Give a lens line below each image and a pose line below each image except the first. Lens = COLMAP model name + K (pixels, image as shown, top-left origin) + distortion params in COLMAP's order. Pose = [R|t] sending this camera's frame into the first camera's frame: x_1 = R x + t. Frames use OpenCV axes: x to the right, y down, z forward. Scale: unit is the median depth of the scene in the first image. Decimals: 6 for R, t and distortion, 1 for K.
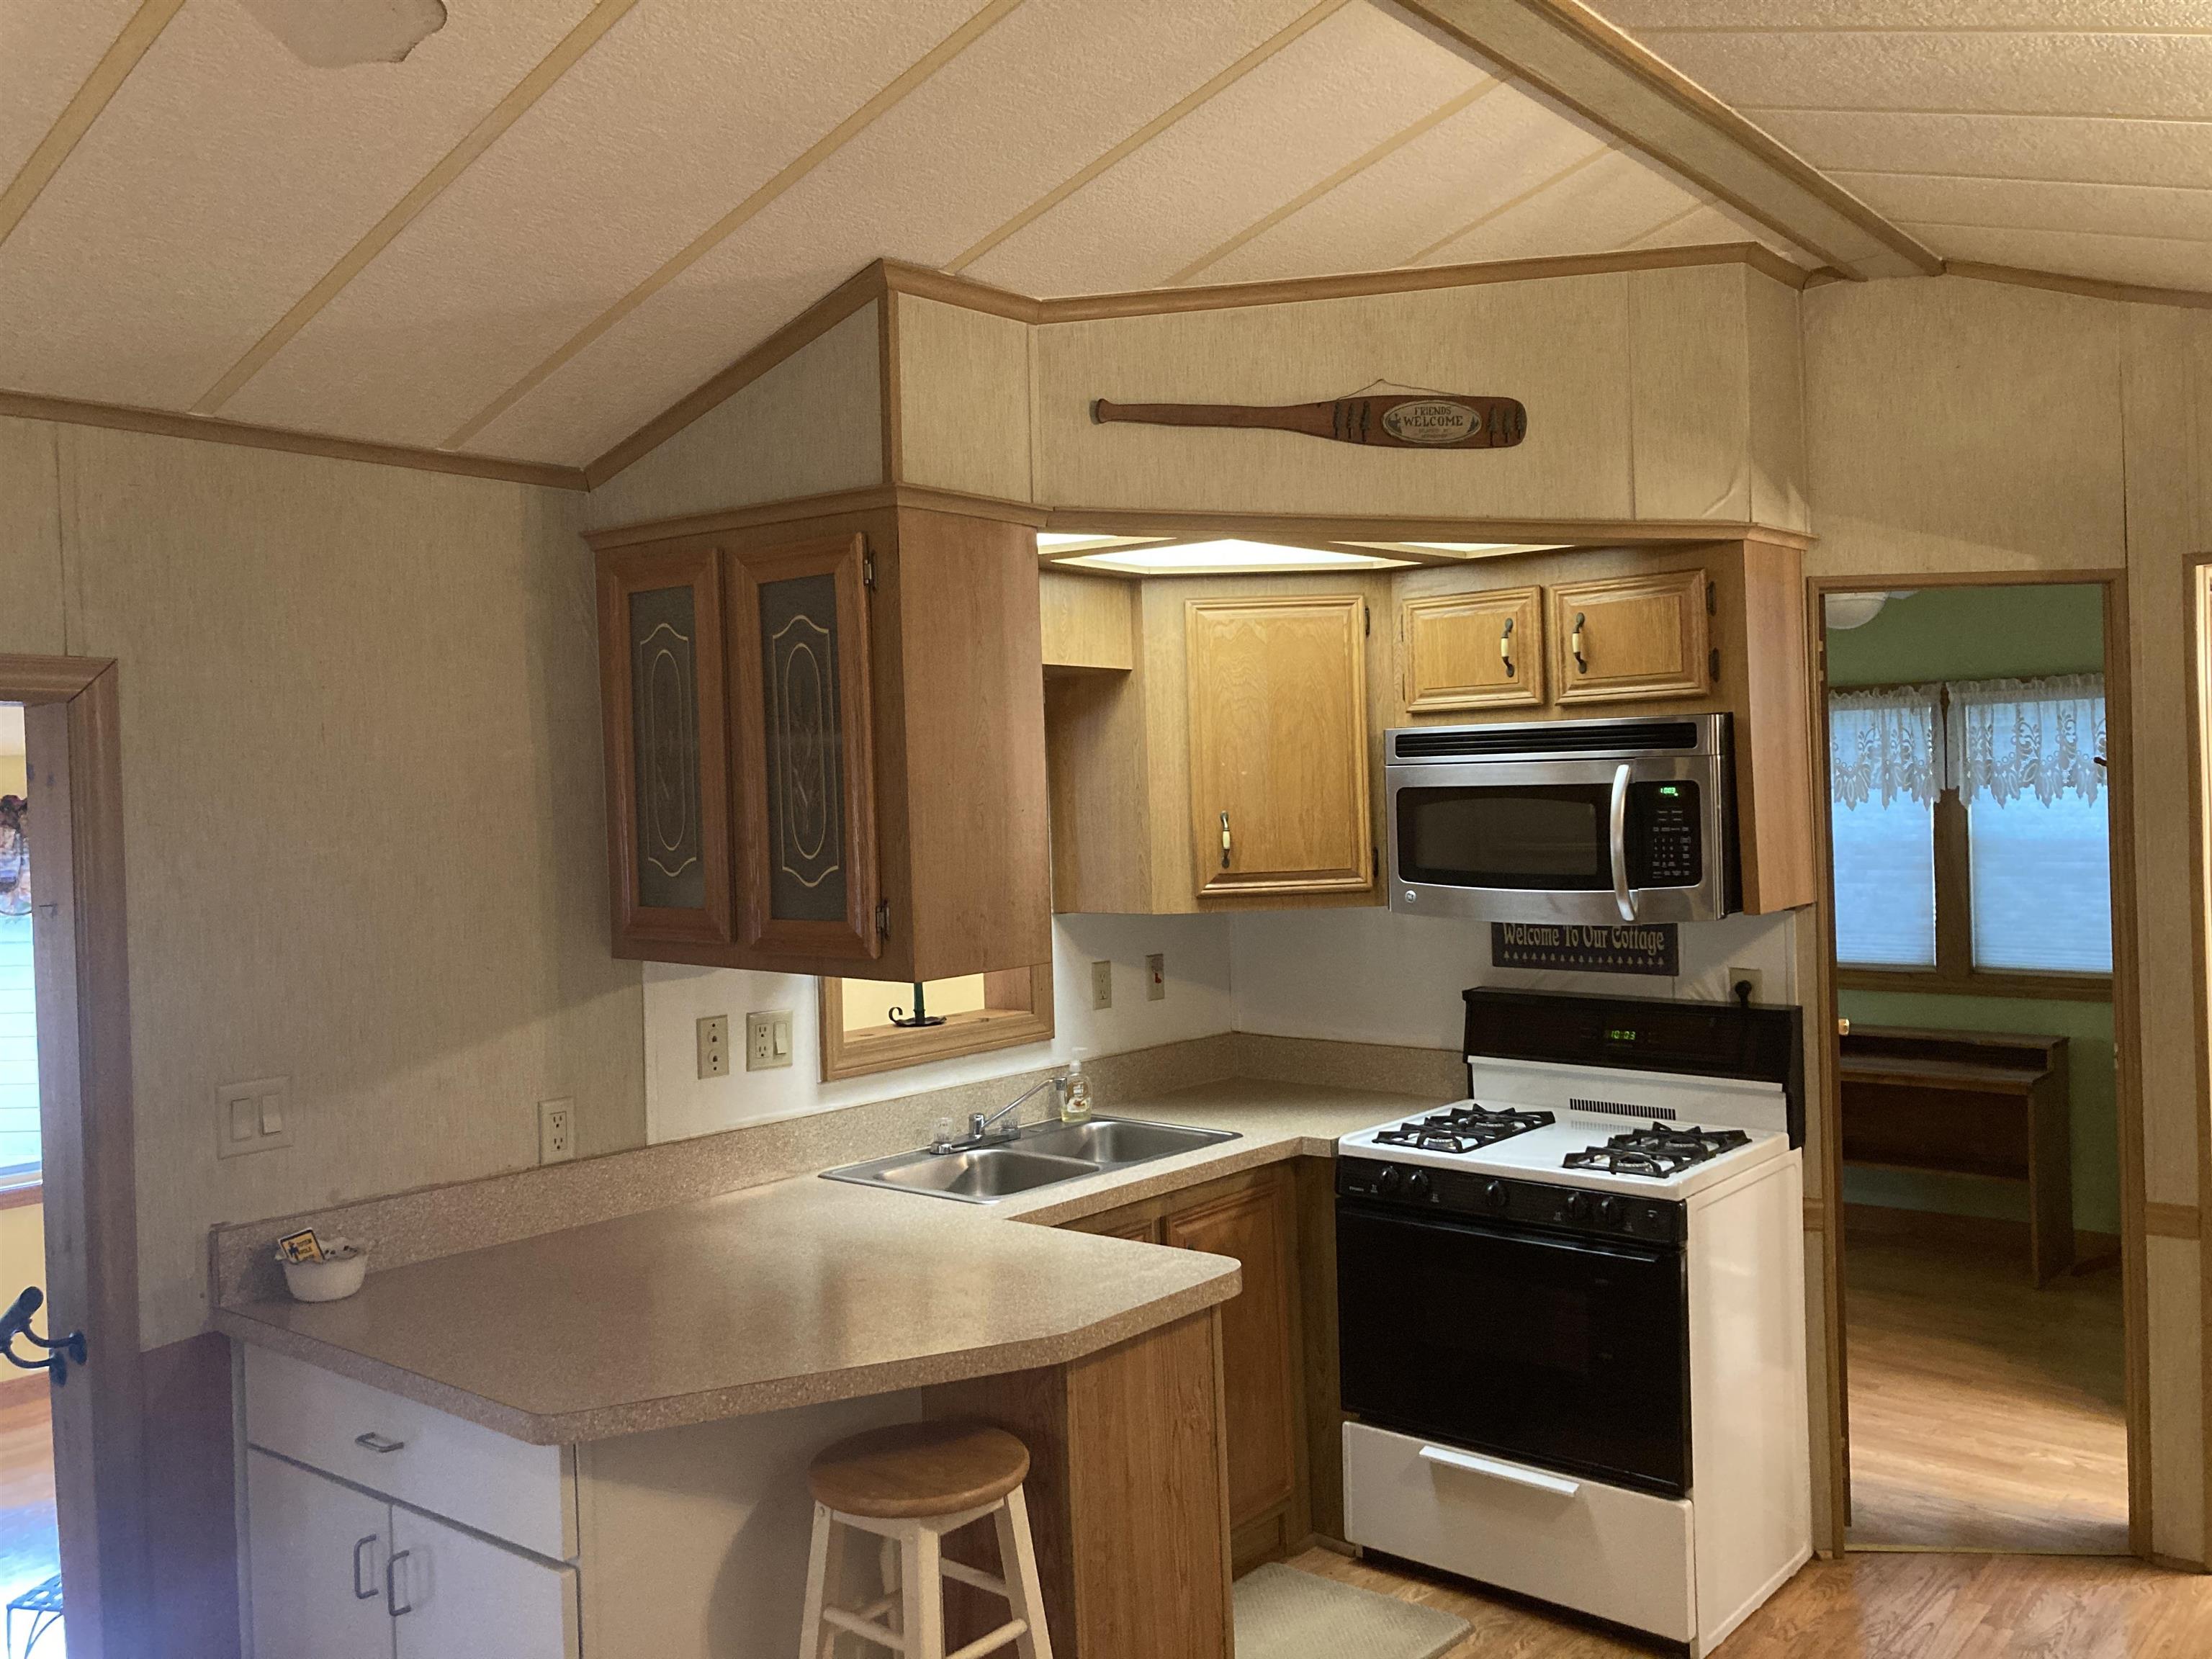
lens RADIAL K [[1825.3, 0, 1094.0], [0, 1825.3, 821.1], [0, 0, 1]] dist [0.073213, -0.094167]
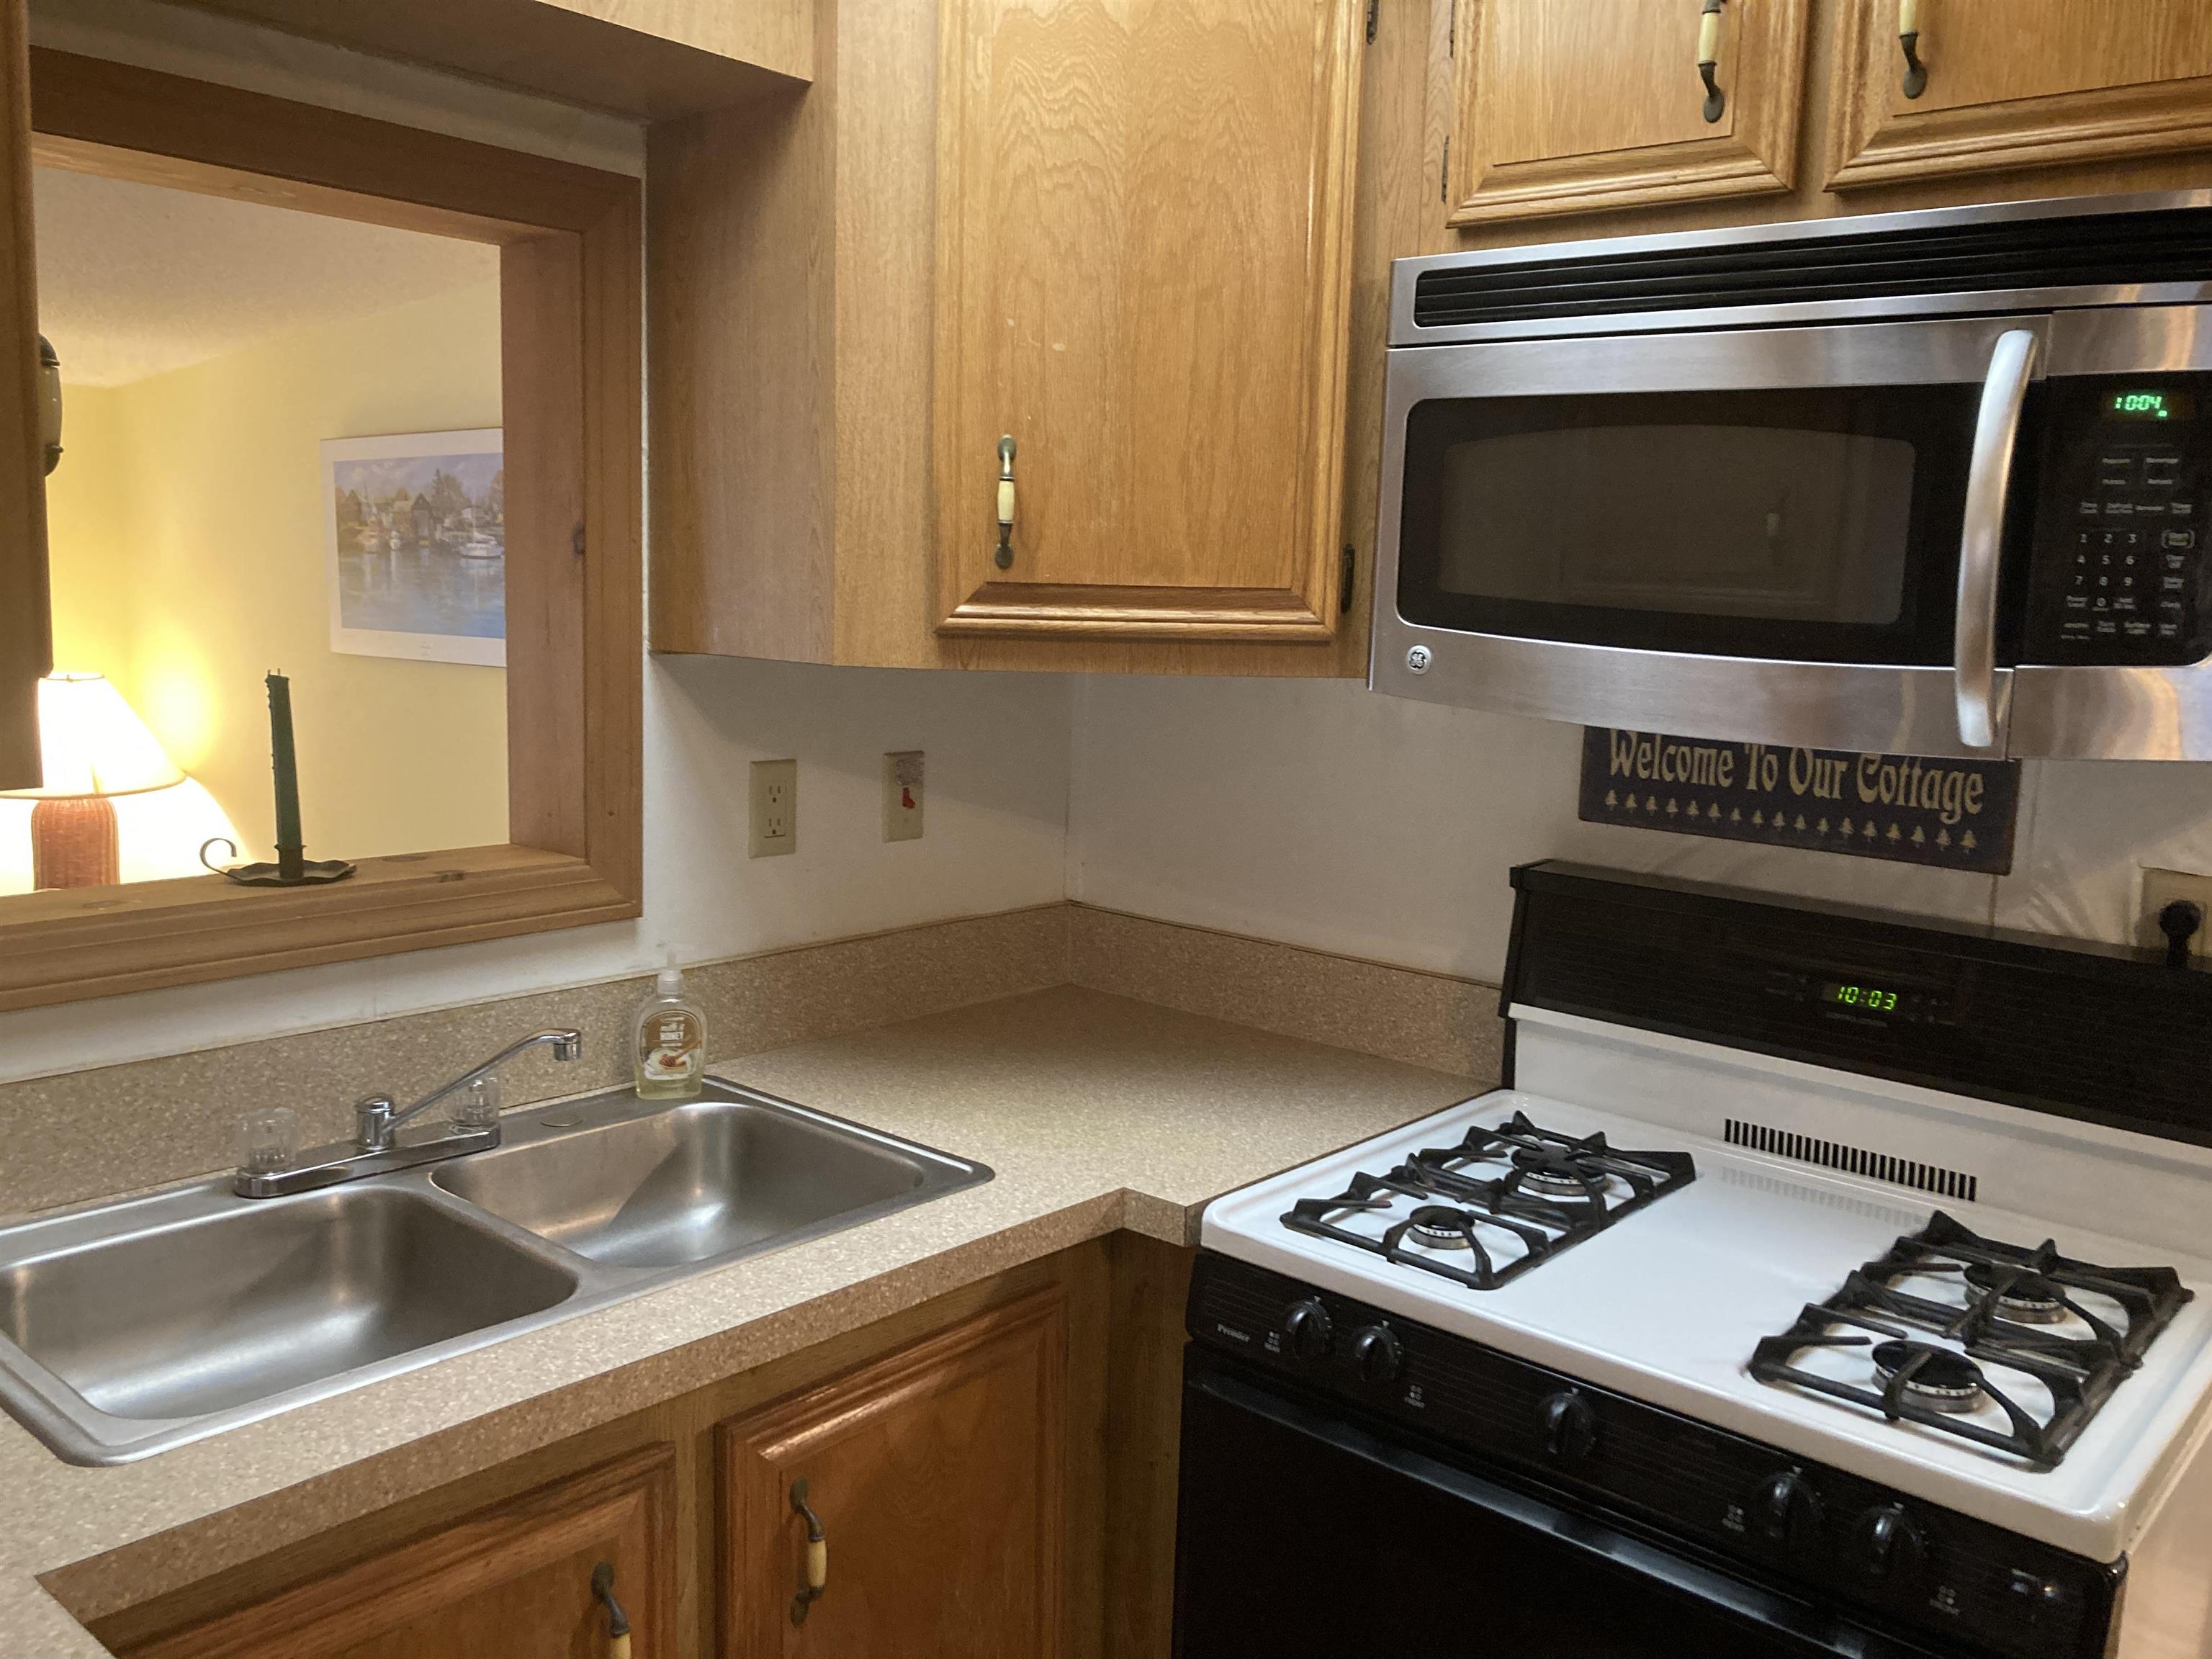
lens RADIAL K [[1825.3, 0, 1111.3], [0, 1825.3, 825.7], [0, 0, 1]] dist [0.073213, -0.094167]
pose [[0.998063, 0.061879, 0.006450, 0.098731], [-0.062199, 0.990158, 0.125372, 0.030137], [0.001371, -0.125530, 0.992089, 0.557229]]
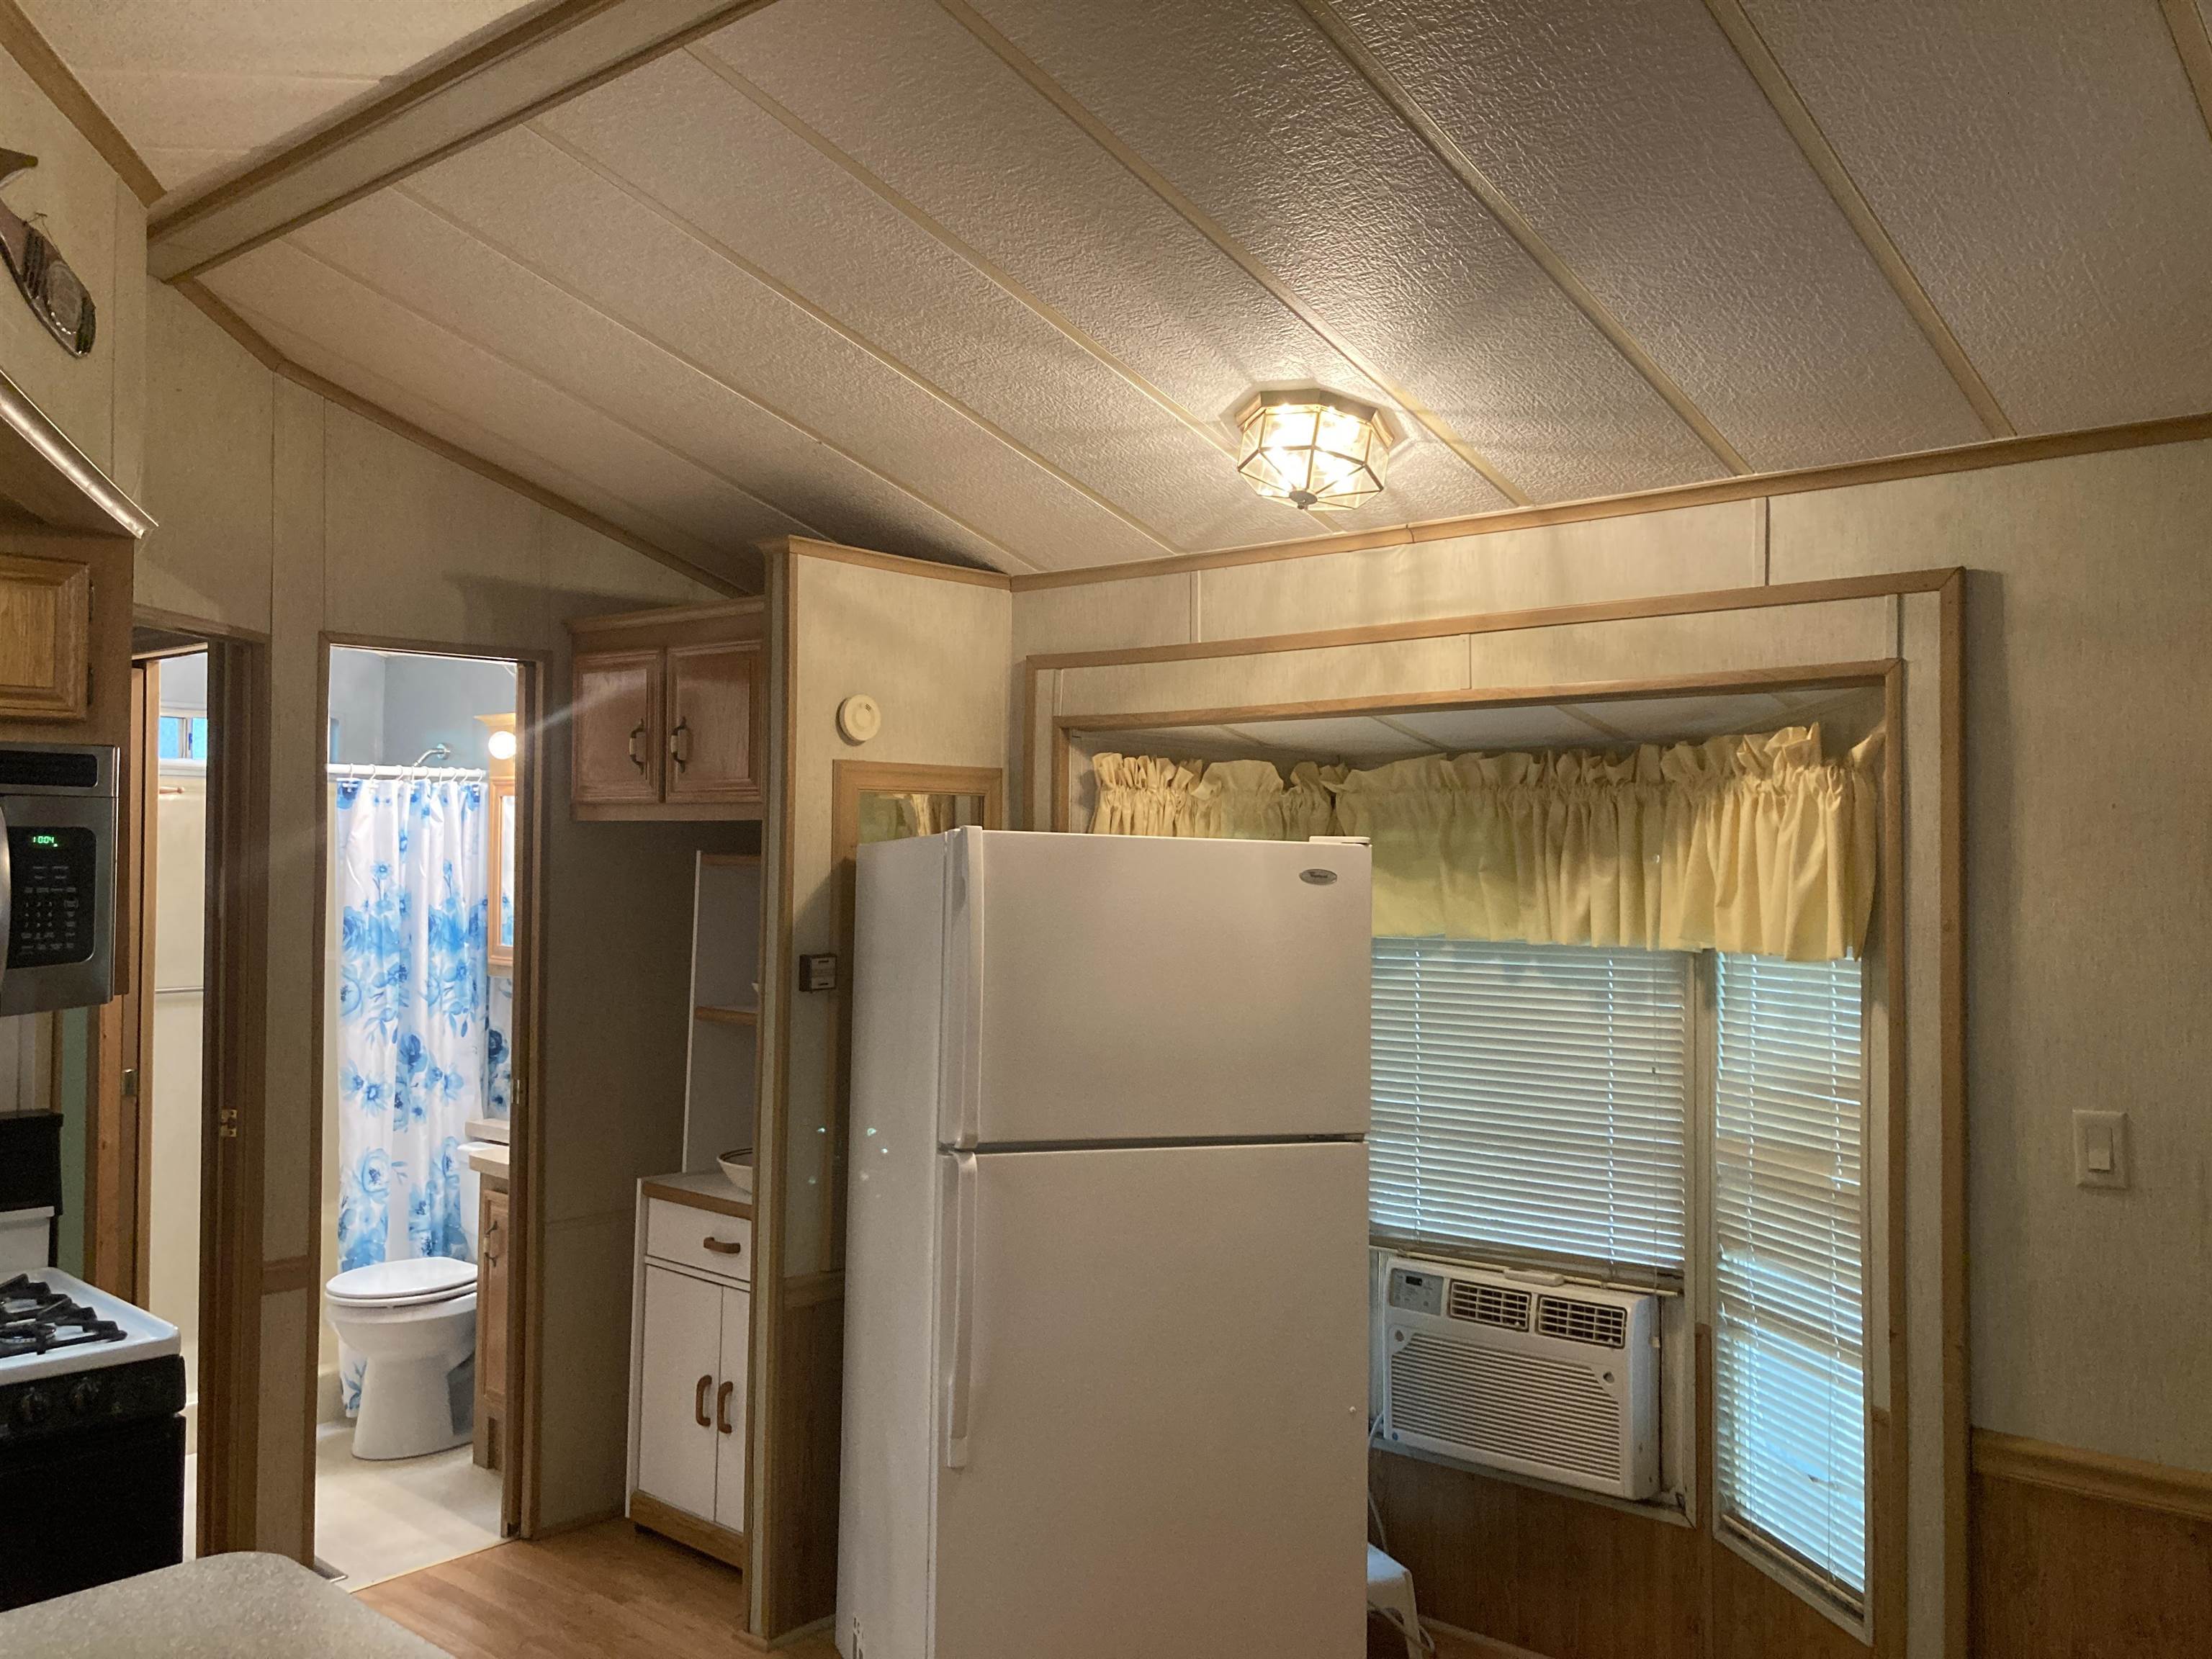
lens RADIAL K [[1825.3, 0, 1083.5], [0, 1825.3, 837.3], [0, 0, 1]] dist [0.073213, -0.094167]
pose [[0.022927, 0.032271, 0.999216, -0.407526], [0.004986, 0.999463, -0.032394, 0.008639], [-0.999725, 0.005725, 0.022754, 0.488840]]
